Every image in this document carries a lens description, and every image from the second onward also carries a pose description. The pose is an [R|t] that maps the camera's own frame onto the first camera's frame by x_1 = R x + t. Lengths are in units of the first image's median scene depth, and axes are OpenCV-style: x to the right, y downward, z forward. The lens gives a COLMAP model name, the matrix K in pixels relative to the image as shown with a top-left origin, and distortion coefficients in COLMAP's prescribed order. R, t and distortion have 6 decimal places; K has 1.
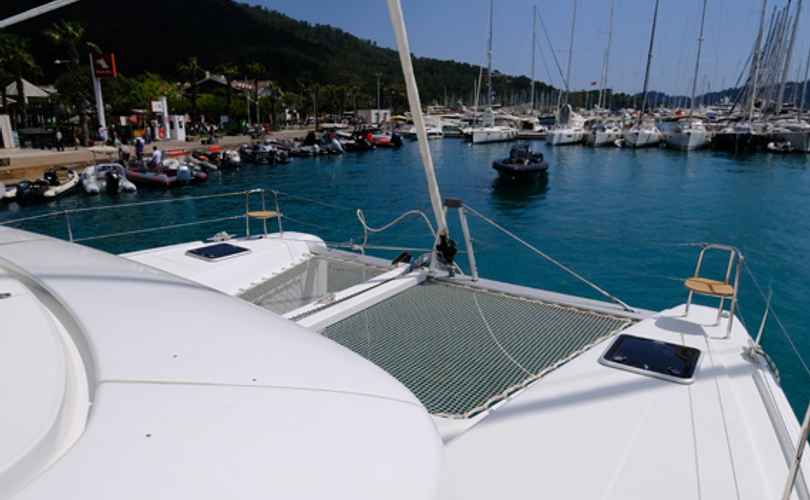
lens RADIAL K [[512.6, 0, 402.6], [0, 512.6, 252.7], [0, 0, 1]] dist [0.001253, -0.002126]
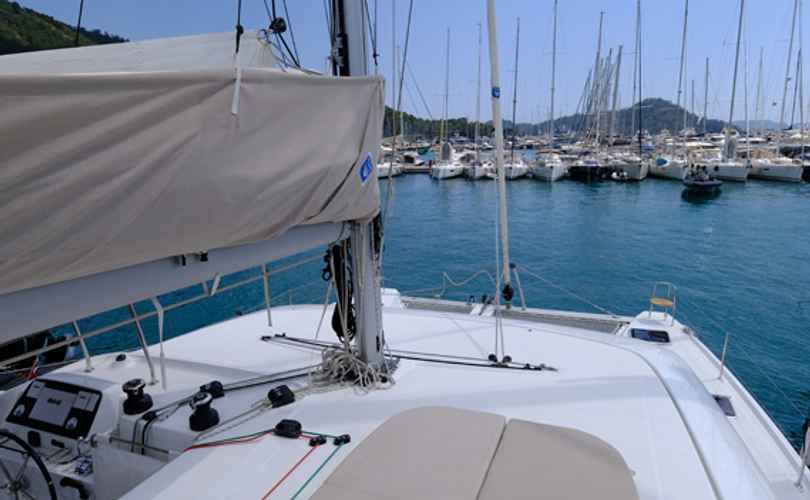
lens RADIAL K [[525.9, 0, 401.0], [0, 525.9, 249.3], [0, 0, 1]] dist [0.005171, 0.000303]
pose [[0.967847, -0.066011, 0.242722, -0.074468], [0.080826, 0.995393, -0.051580, -0.009793], [-0.238199, 0.069539, 0.968724, -0.067684]]
